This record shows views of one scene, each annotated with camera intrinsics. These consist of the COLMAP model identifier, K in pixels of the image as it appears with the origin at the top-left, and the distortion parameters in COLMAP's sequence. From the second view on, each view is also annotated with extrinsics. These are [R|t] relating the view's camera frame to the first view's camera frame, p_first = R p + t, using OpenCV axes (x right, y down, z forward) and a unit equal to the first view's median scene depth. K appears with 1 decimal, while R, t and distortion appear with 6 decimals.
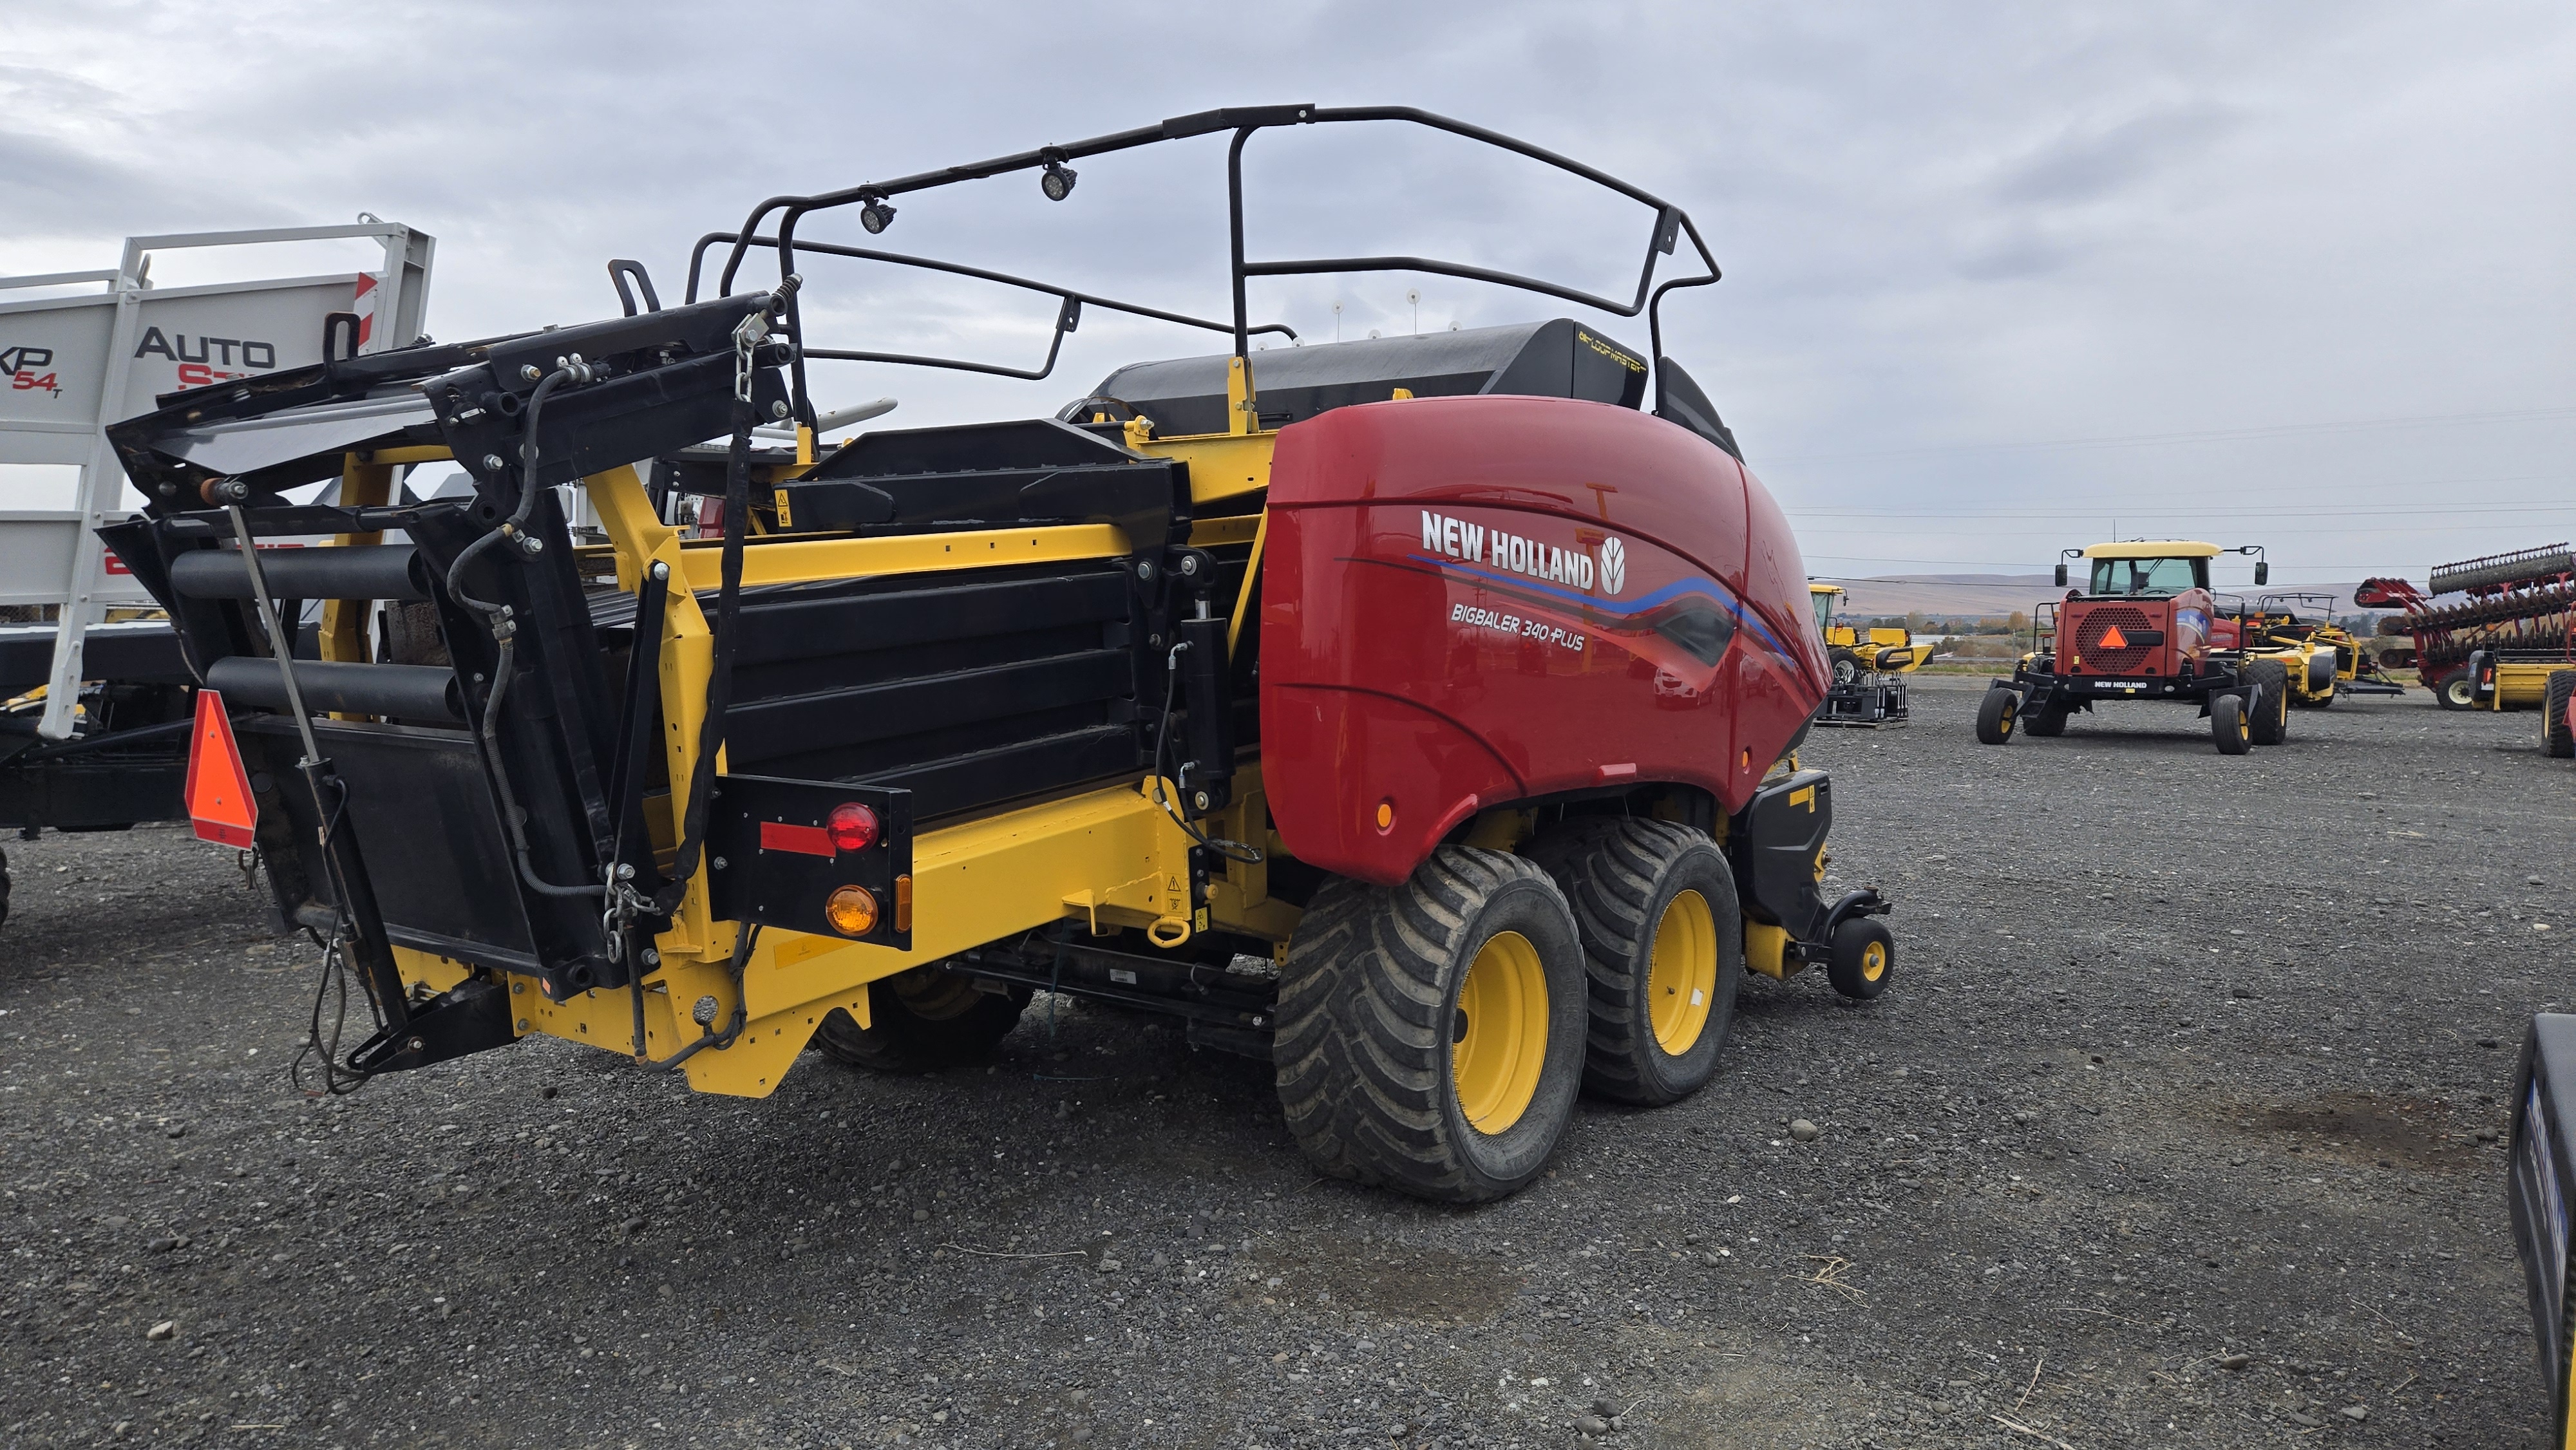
lens RADIAL K [[1703.1, 0, 1234.3], [0, 1703.1, 732.9], [0, 0, 1]] dist [0.098900, -0.085646]
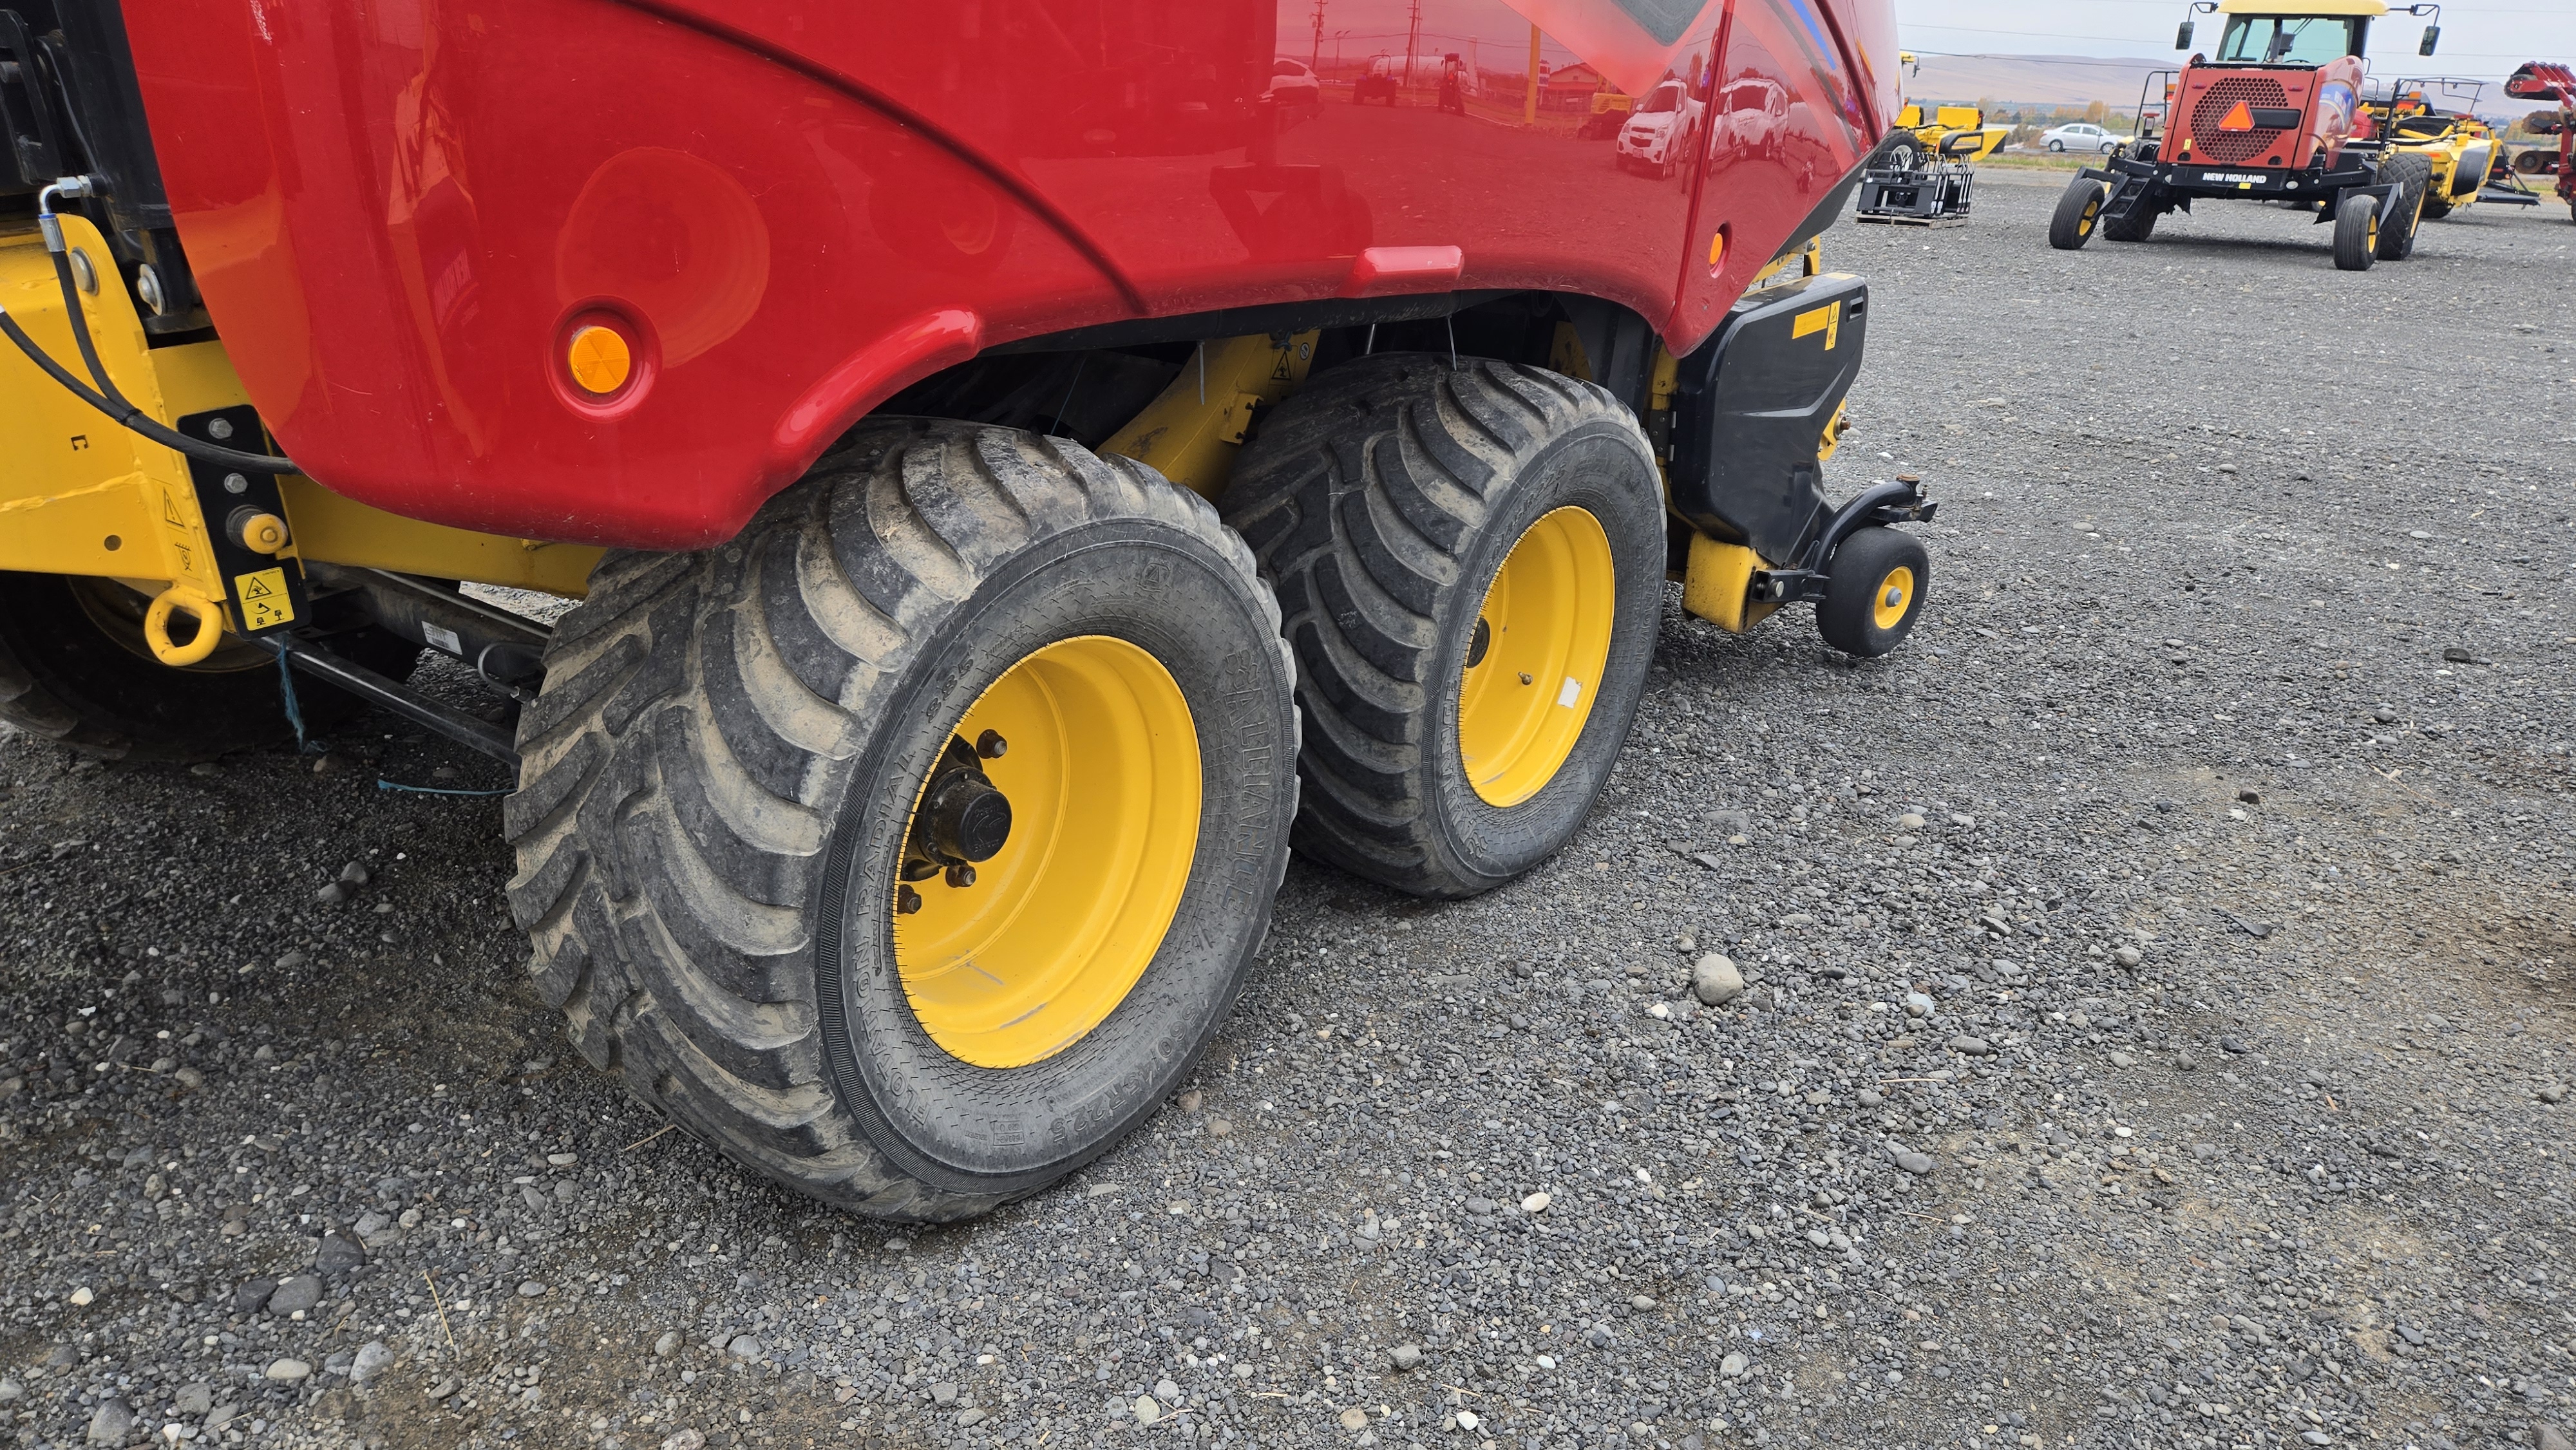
lens RADIAL K [[1703.1, 0, 1234.3], [0, 1703.1, 732.9], [0, 0, 1]] dist [0.098900, -0.085646]
pose [[0.999252, 0.038479, 0.003751, 0.133443], [-0.037925, 0.956739, 0.288464, 0.008970], [0.007511, -0.288390, 0.957484, 0.390086]]
